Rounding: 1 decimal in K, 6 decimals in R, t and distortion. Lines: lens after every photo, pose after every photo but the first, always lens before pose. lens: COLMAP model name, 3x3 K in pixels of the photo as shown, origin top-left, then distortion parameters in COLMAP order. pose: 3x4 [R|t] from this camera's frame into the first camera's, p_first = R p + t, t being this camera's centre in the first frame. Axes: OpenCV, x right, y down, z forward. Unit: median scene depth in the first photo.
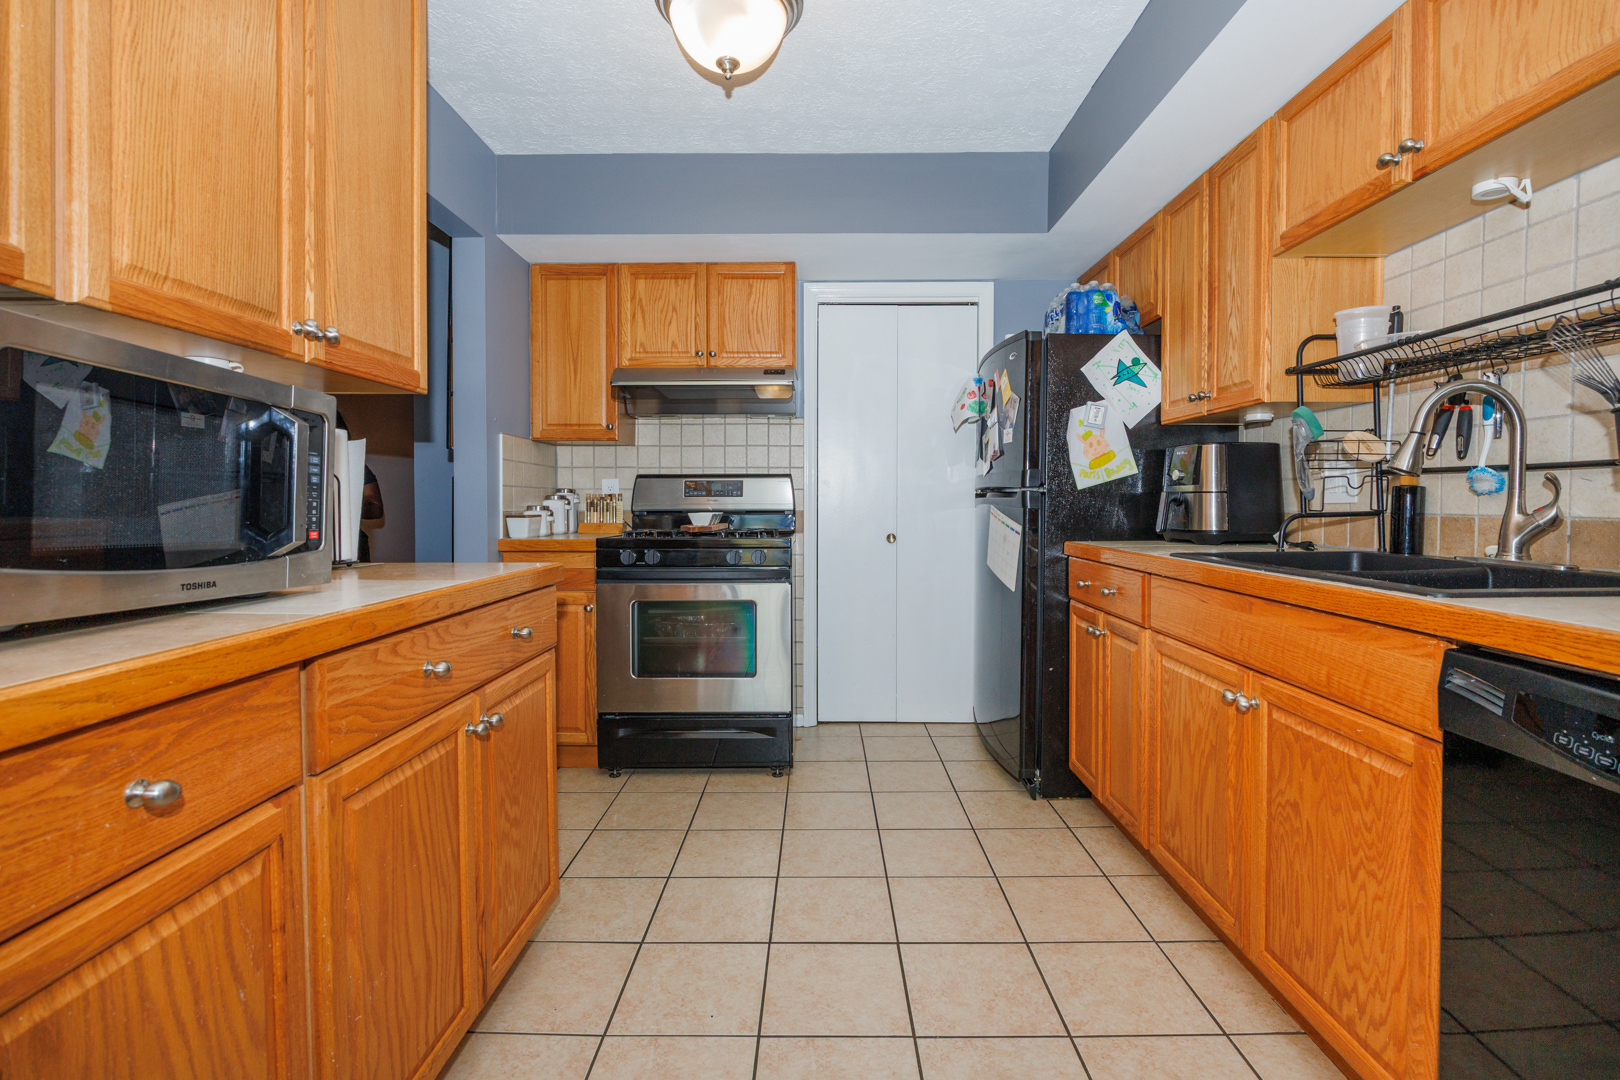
lens RADIAL K [[760.6, 0, 814.7], [0, 760.6, 513.4], [0, 0, 1]] dist [-0.012821, -0.000686]
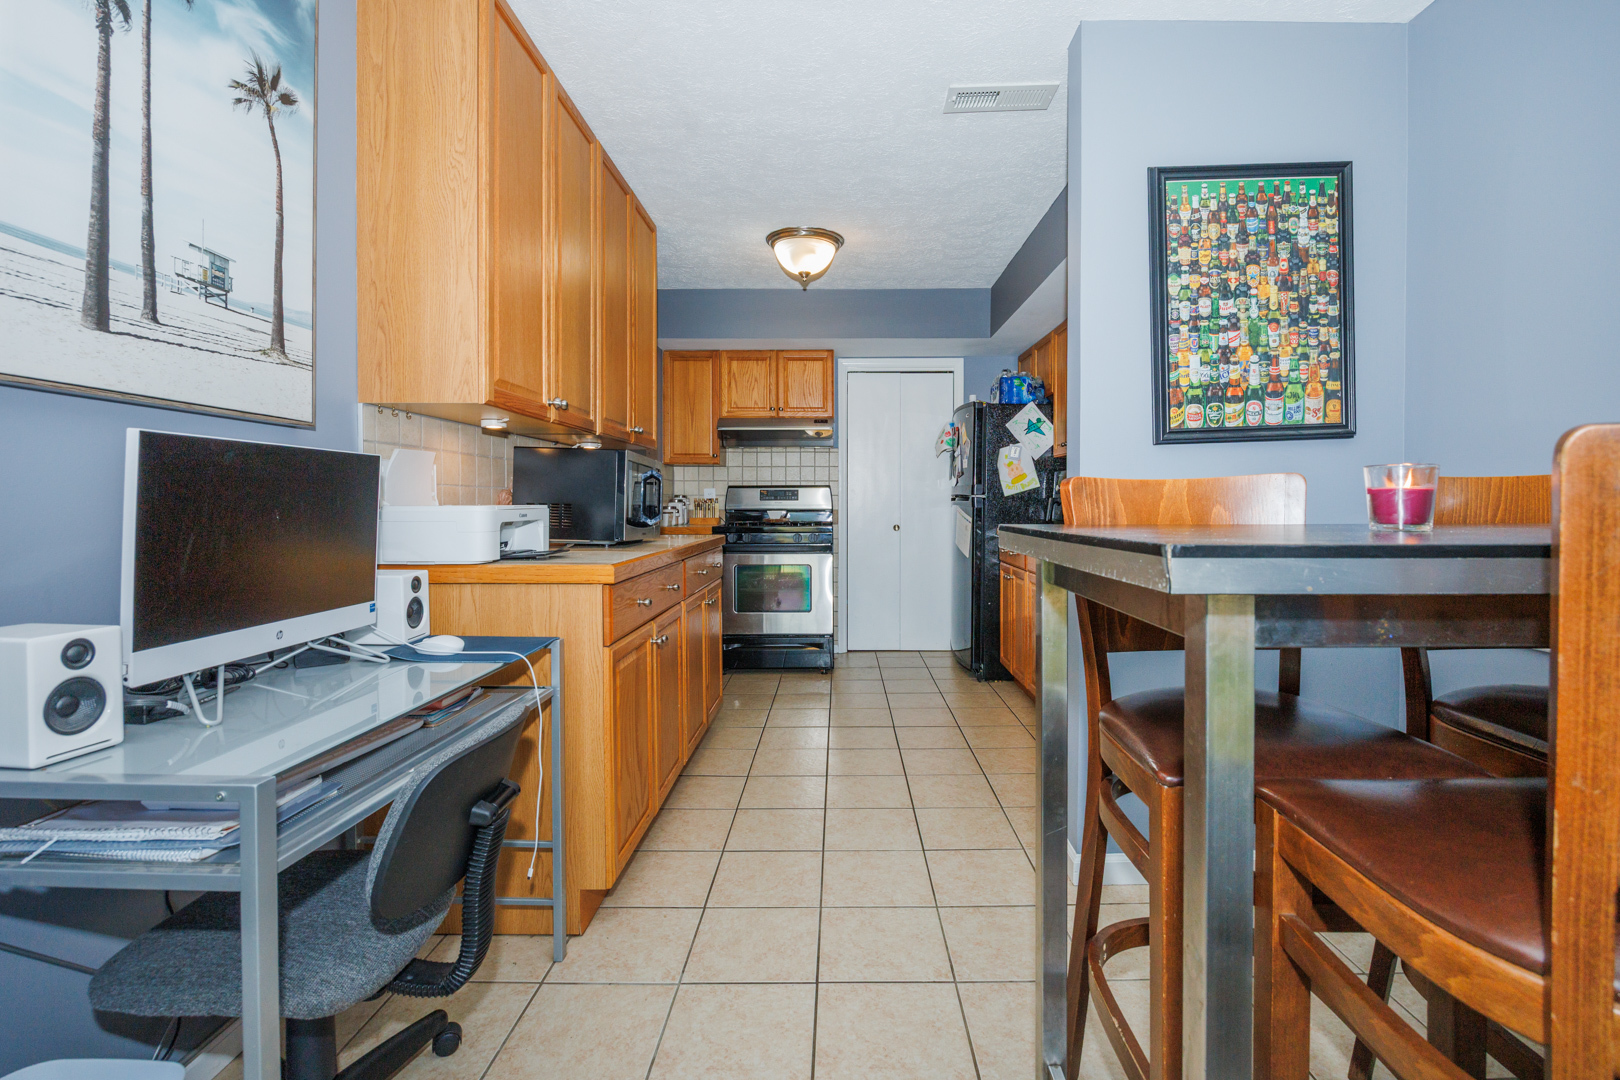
lens RADIAL K [[760.6, 0, 805.6], [0, 760.6, 515.5], [0, 0, 1]] dist [-0.012821, -0.000686]
pose [[0.999153, -0.000476, -0.041139, -0.025037], [0.000527, 0.999999, 0.001223, 0.008999], [0.041138, -0.001243, 0.999153, -0.704752]]
